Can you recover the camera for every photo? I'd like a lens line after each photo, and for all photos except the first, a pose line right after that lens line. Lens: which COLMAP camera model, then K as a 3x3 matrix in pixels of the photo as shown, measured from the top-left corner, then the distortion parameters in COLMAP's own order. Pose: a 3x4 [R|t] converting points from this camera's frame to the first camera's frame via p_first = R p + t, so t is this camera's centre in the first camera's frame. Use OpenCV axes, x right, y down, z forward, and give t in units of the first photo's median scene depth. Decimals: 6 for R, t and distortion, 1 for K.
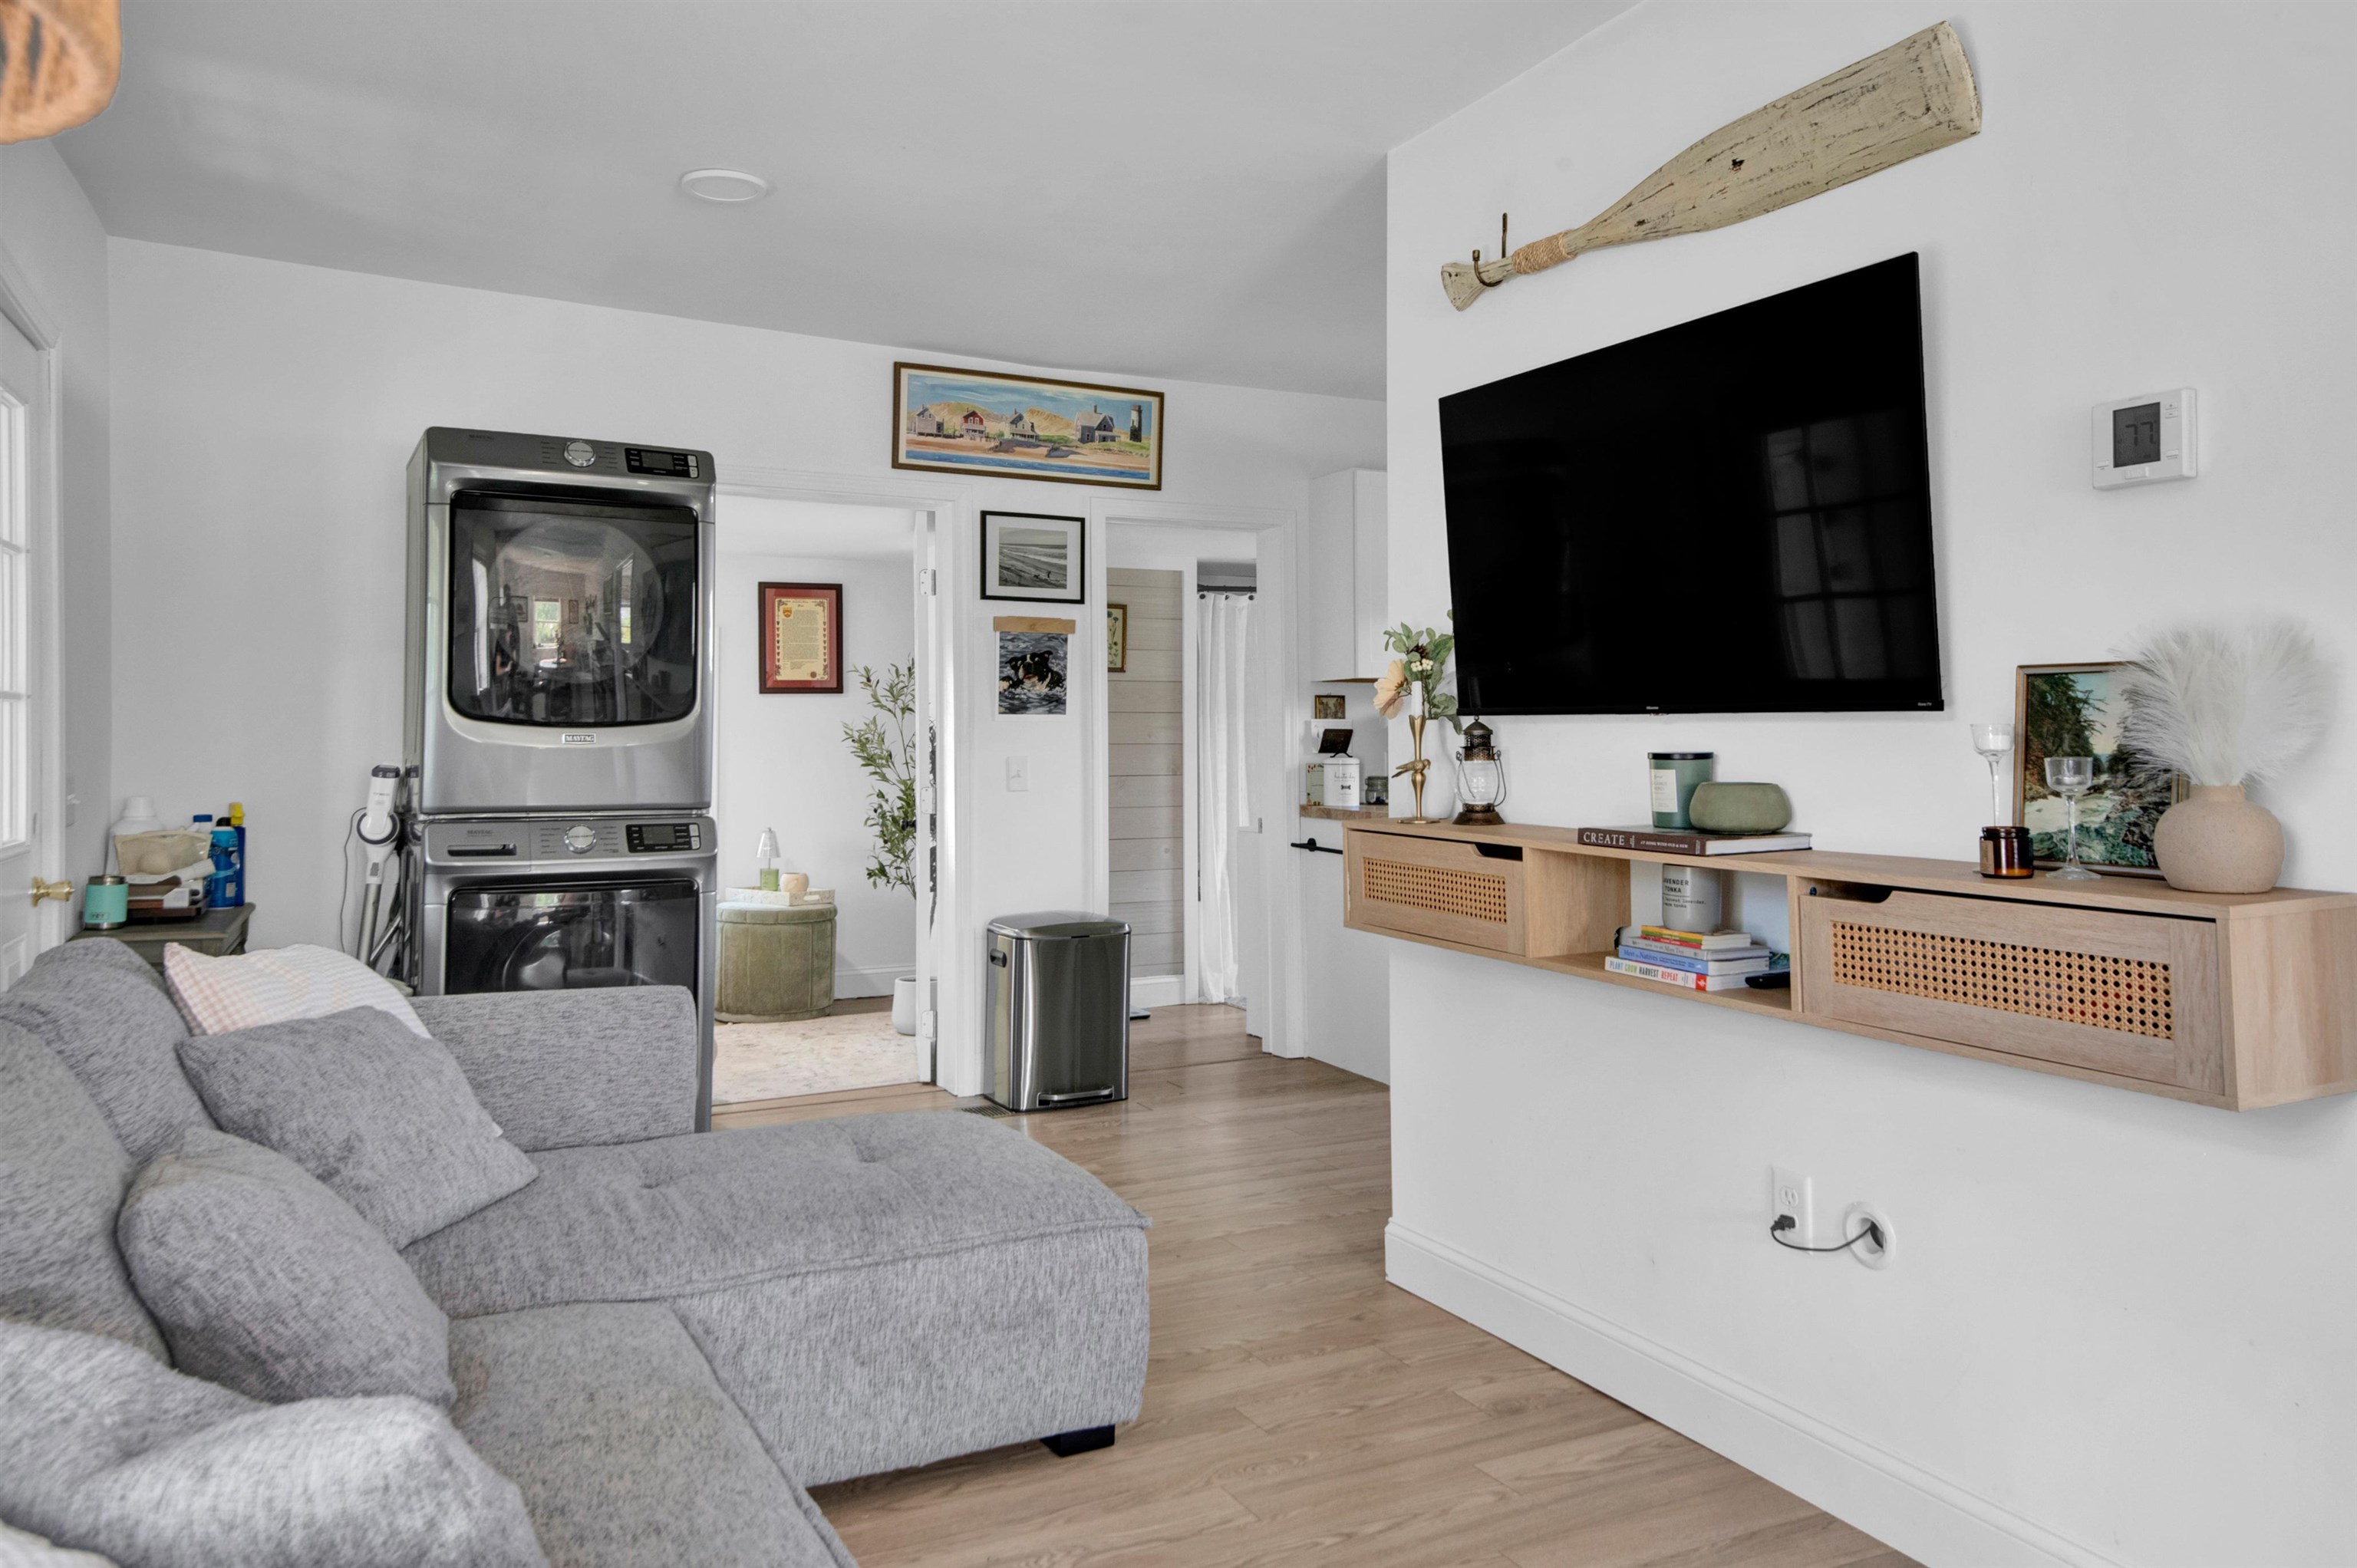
lens RADIAL K [[1659.9, 0, 1201.3], [0, 1659.9, 683.7], [0, 0, 1]] dist [0.083434, -0.025406]
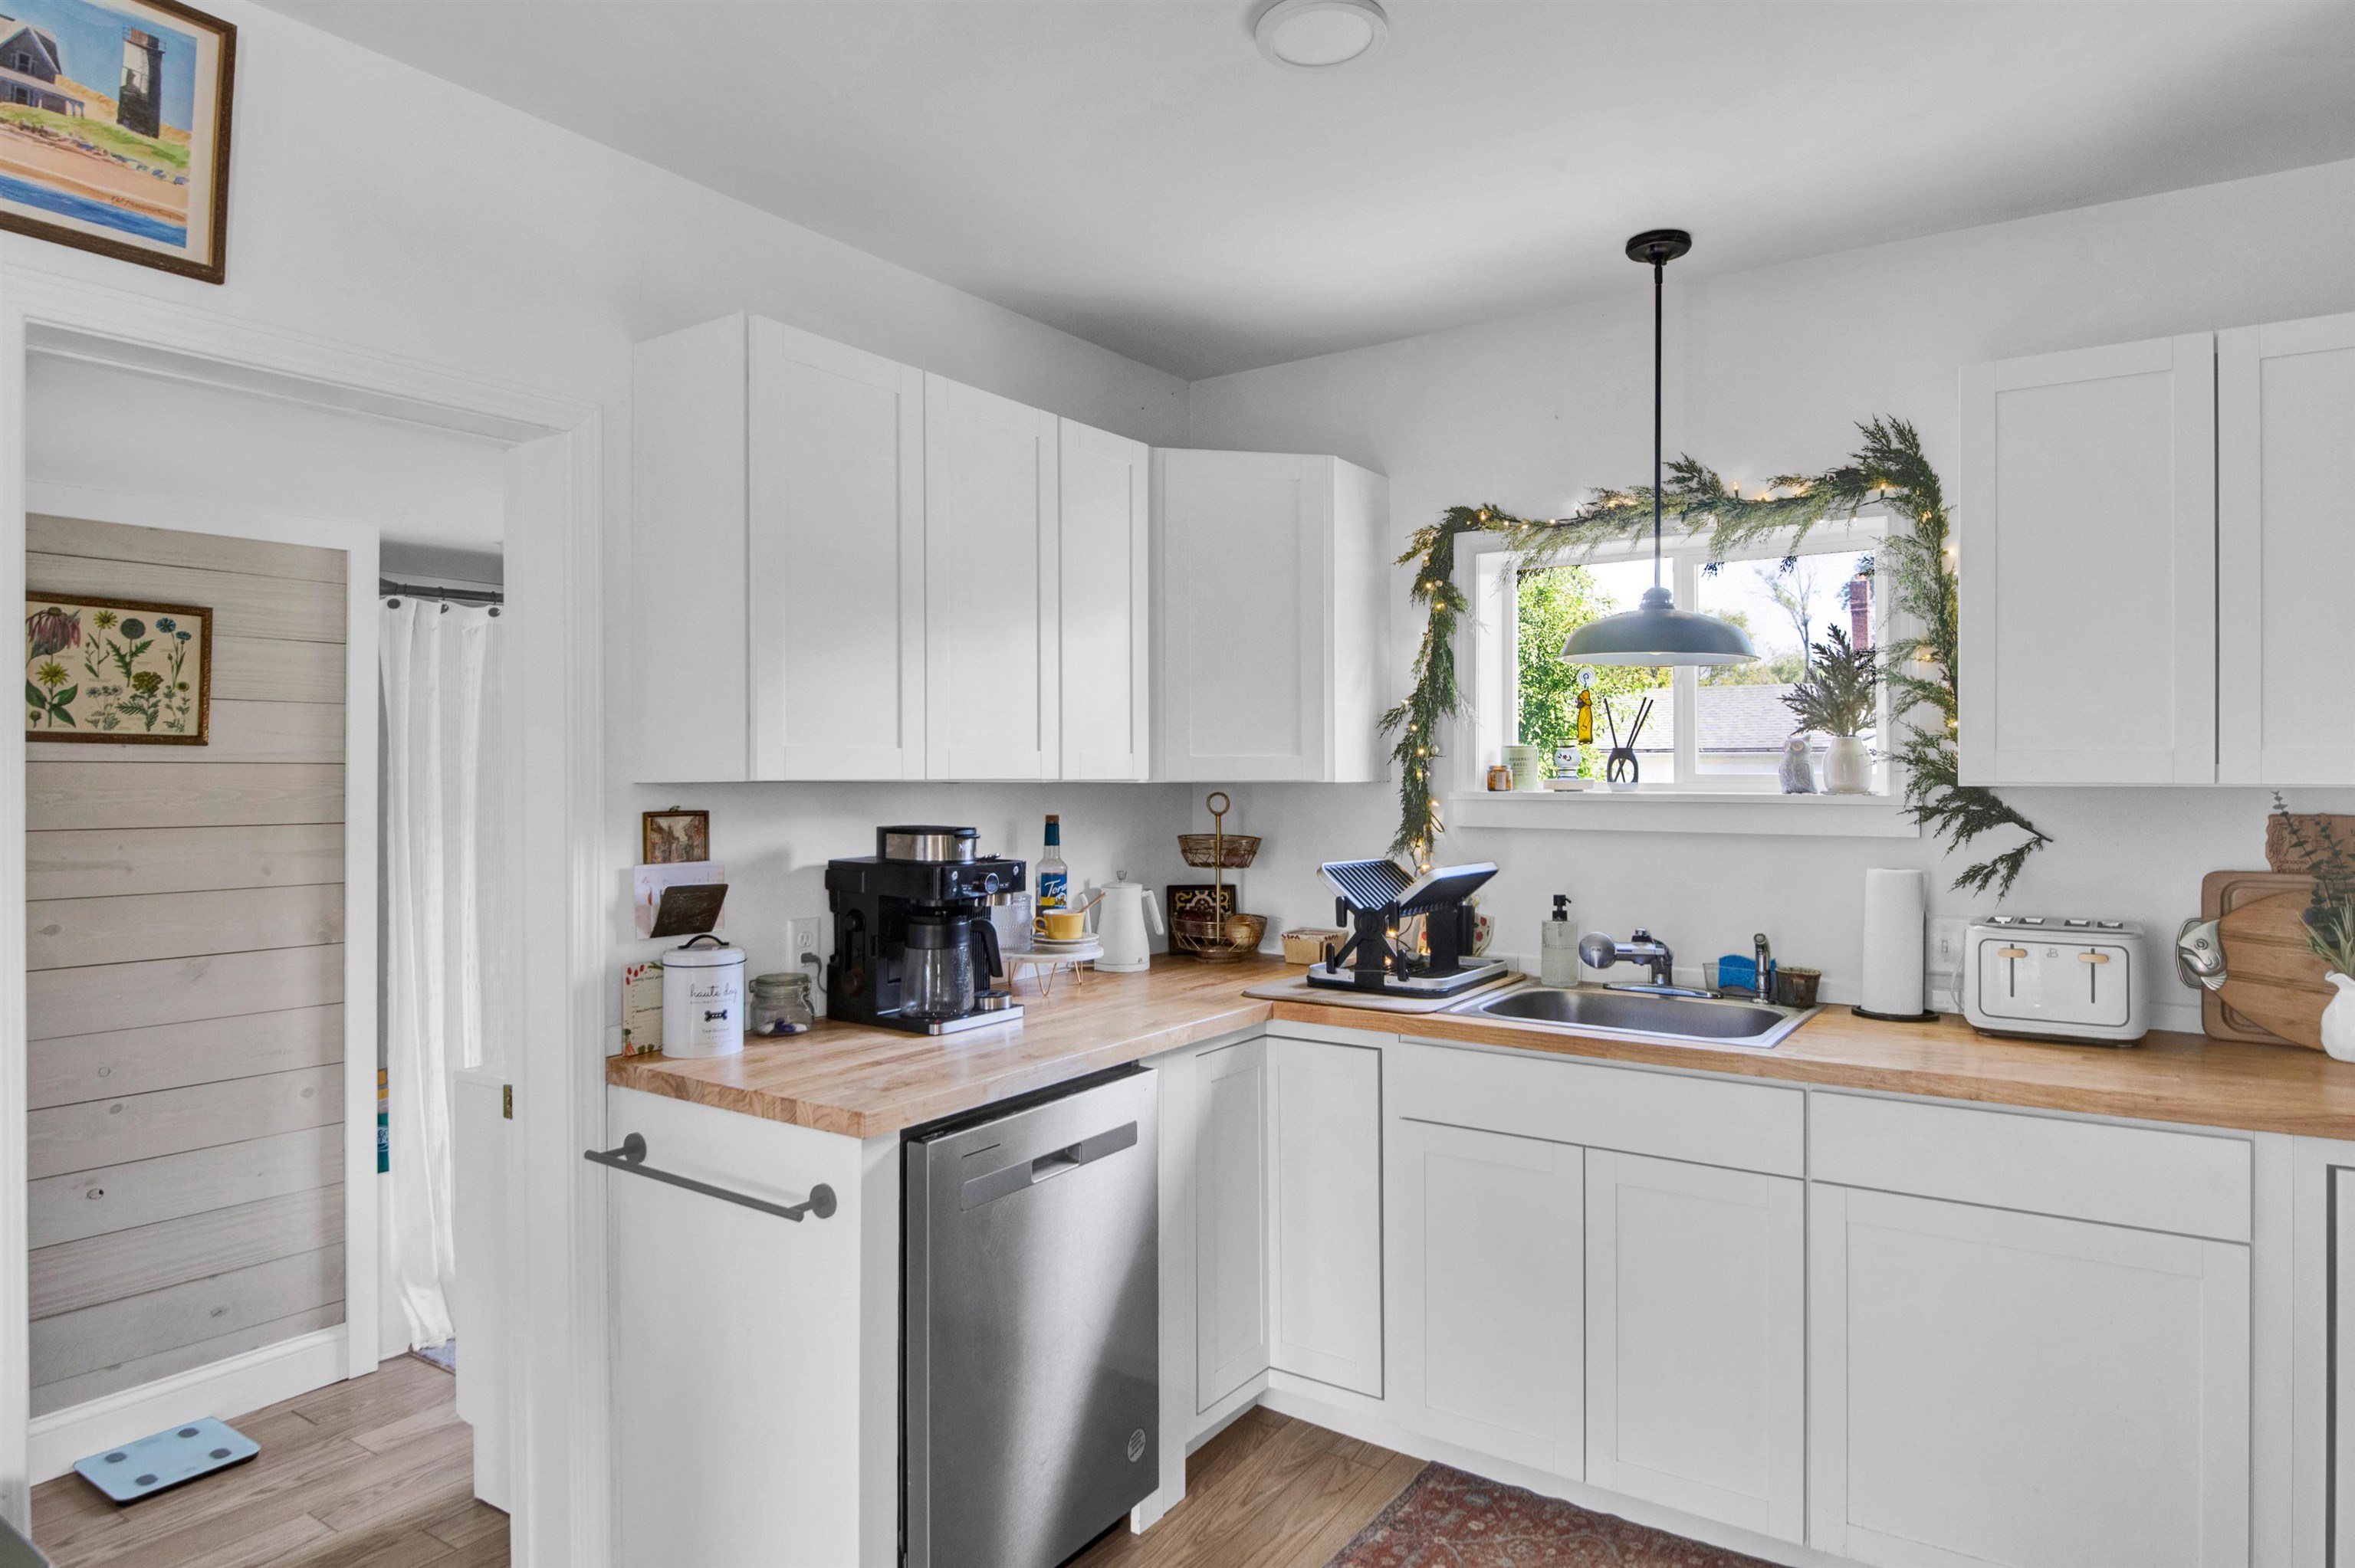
lens RADIAL K [[1360.9, 0, 1144.9], [0, 1360.9, 765.1], [0, 0, 1]] dist [0.017081, -0.020754]
pose [[0.890358, 0.004463, 0.455240, 0.028523], [-0.016153, 0.999632, 0.021793, -0.023638], [-0.454975, -0.026758, 0.890102, 0.846835]]
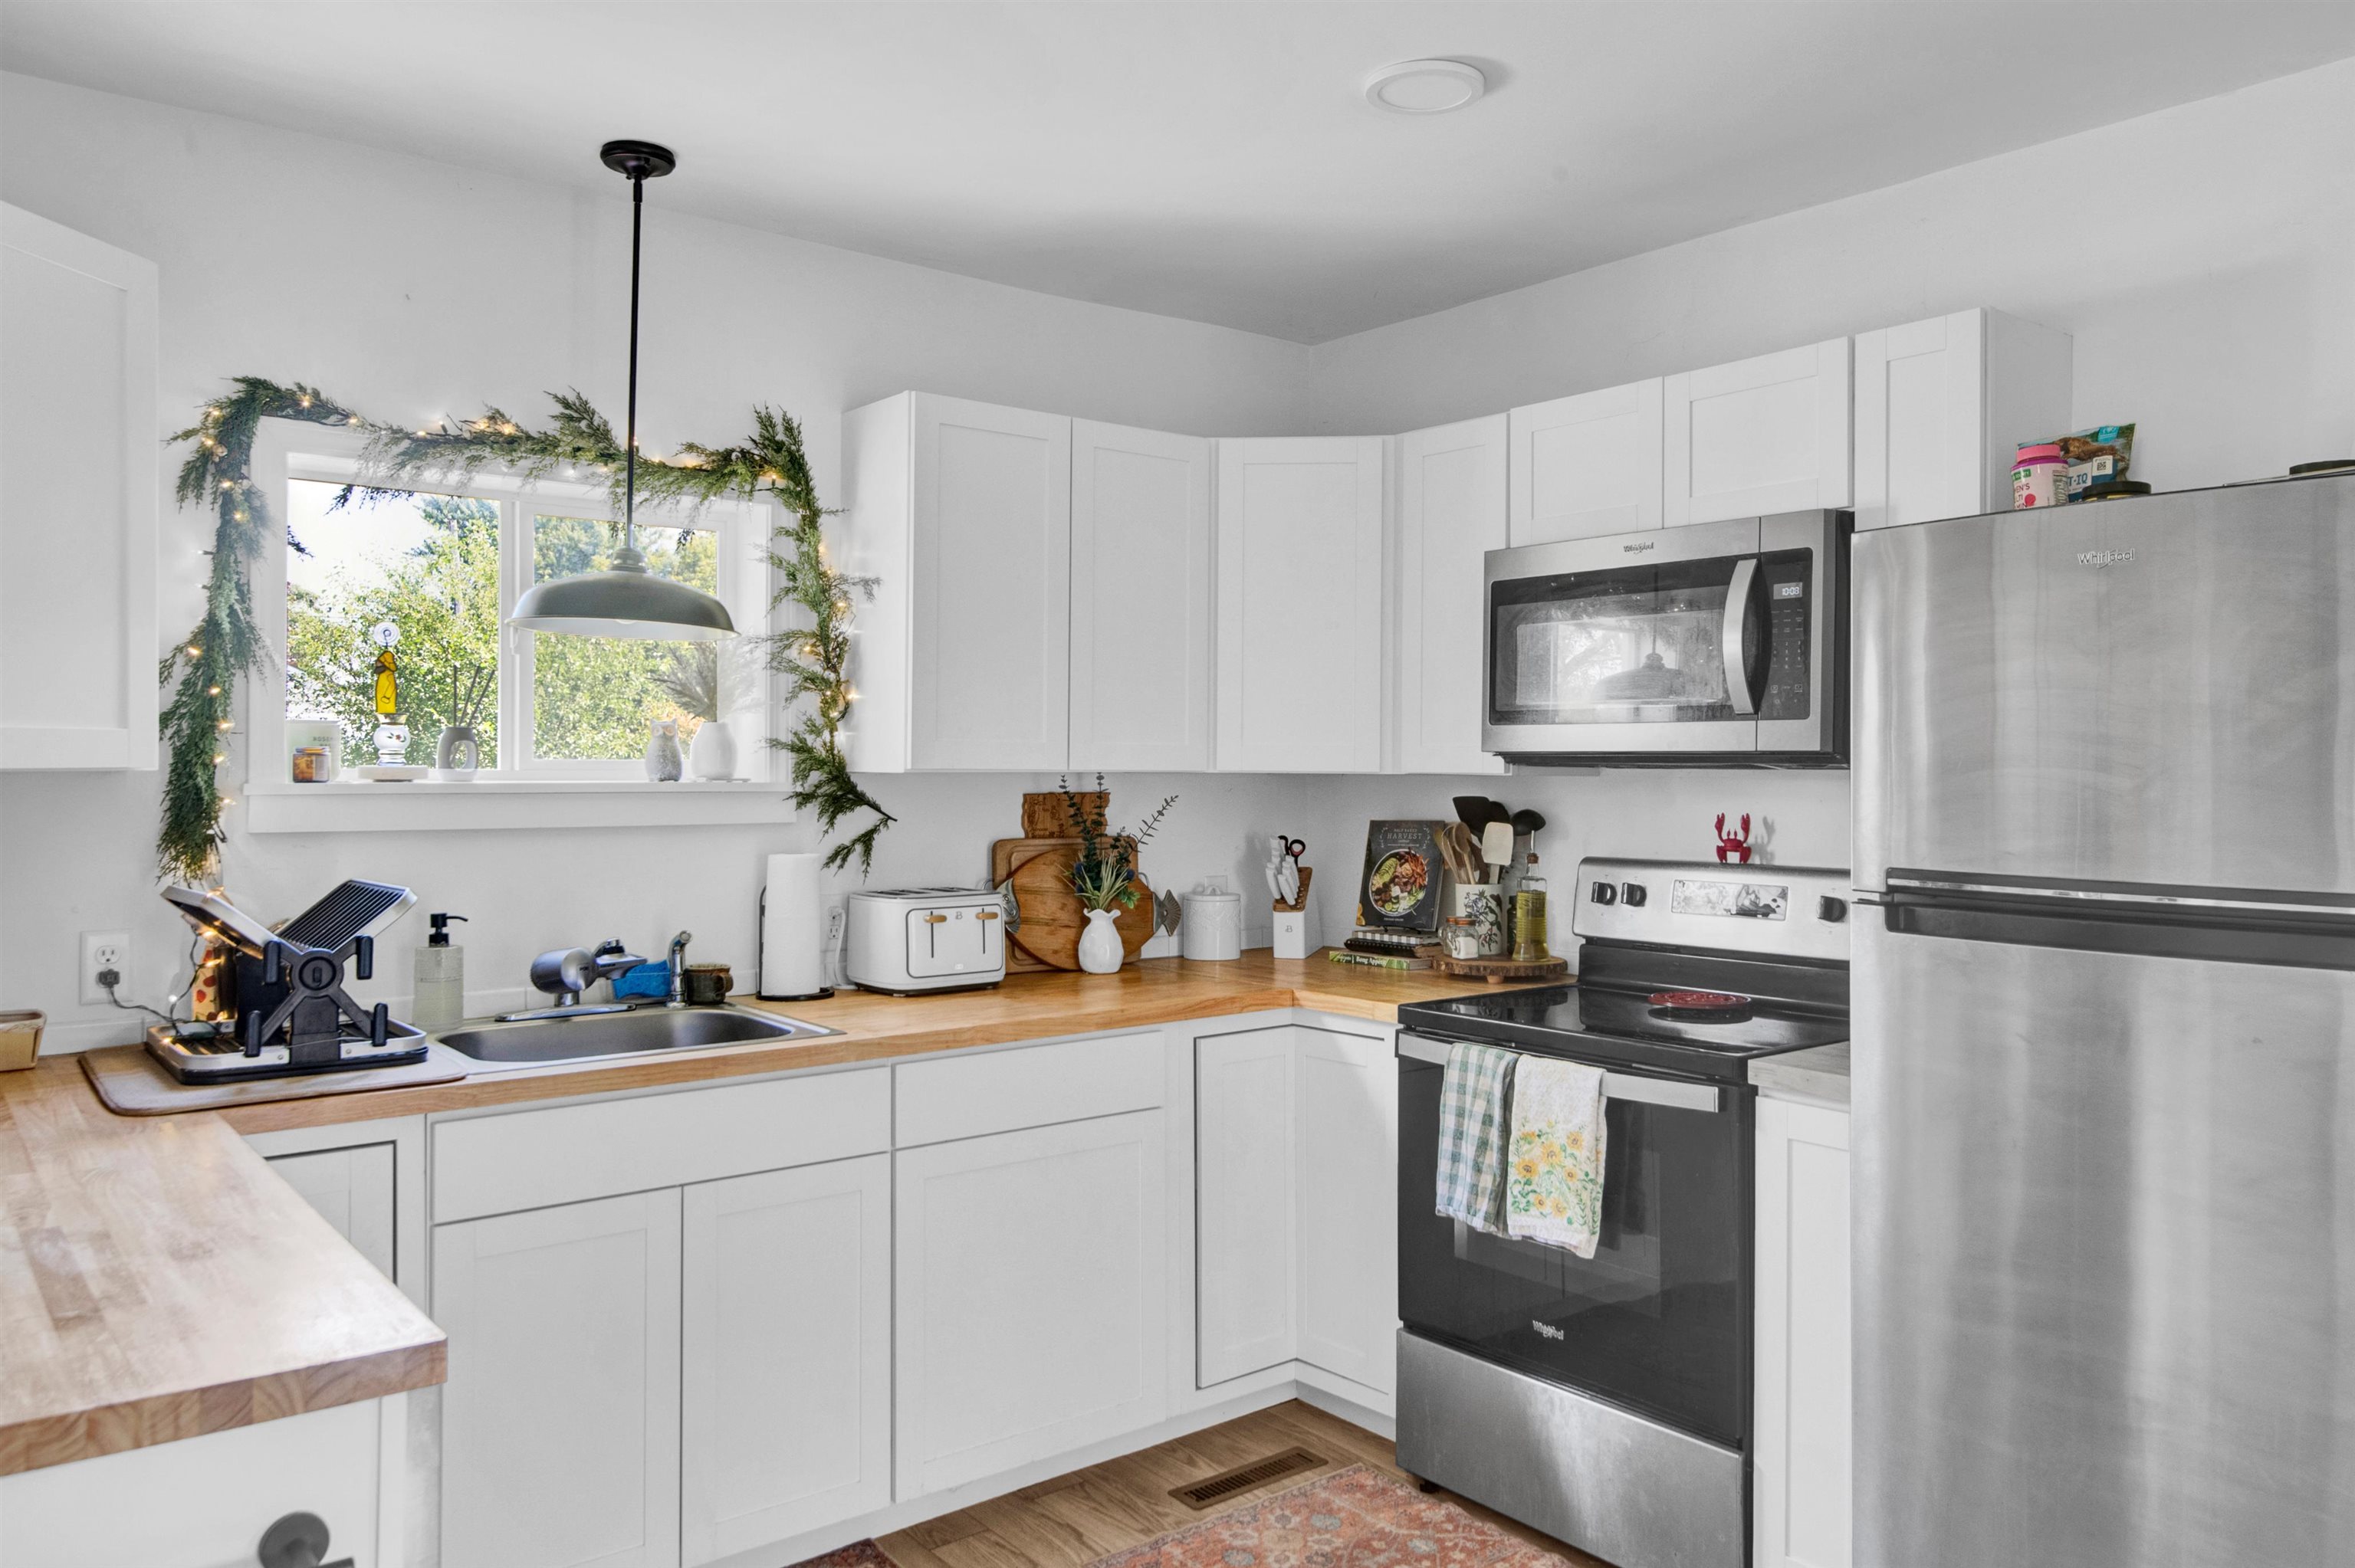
lens RADIAL K [[1766.6, 0, 1184.6], [0, 1766.6, 750.8], [0, 0, 1]] dist [0.026784, -0.016852]
pose [[-0.199646, 0.005278, 0.979854, -0.206107], [-0.037365, 0.999217, -0.012996, -0.013302], [-0.979155, -0.039207, -0.199293, 1.197765]]
